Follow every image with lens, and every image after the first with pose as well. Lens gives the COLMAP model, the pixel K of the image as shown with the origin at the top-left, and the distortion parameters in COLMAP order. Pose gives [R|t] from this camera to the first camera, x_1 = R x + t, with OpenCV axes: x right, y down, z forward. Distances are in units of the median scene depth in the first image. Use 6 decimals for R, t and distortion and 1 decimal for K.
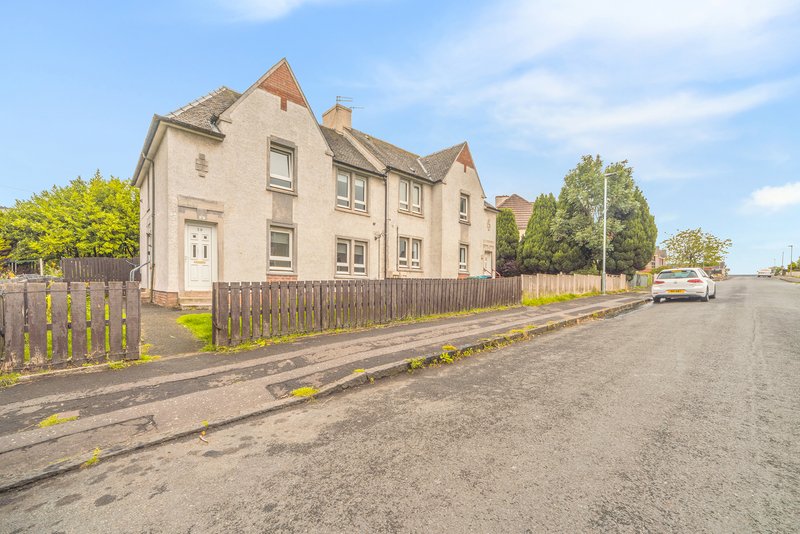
lens RADIAL K [[310.6, 0, 396.1], [0, 310.6, 275.3], [0, 0, 1]] dist [0.013431, -0.000592]
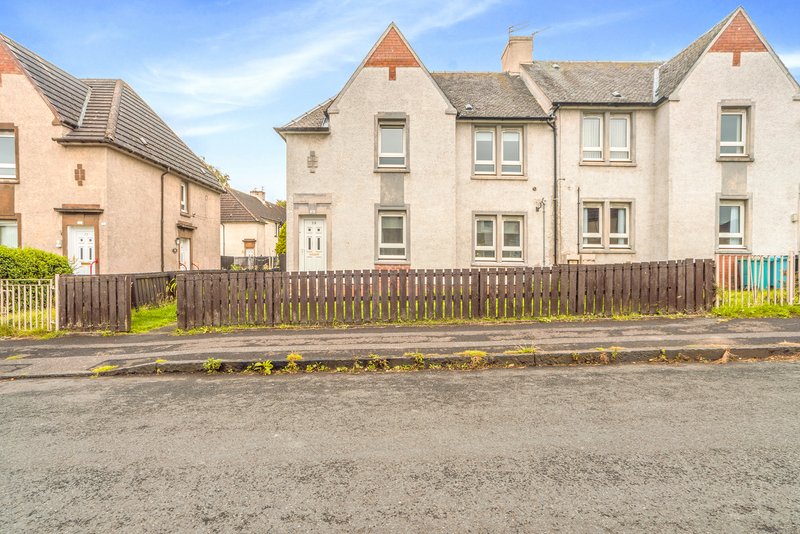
lens RADIAL K [[370.2, 0, 334.0], [0, 370.2, 269.8], [0, 0, 1]] dist [-0.041894, 0.022501]
pose [[0.745509, -0.012293, -0.666382, 0.184902], [0.024316, 0.999666, 0.008763, 0.001872], [0.666052, -0.022737, 0.745559, 0.081529]]
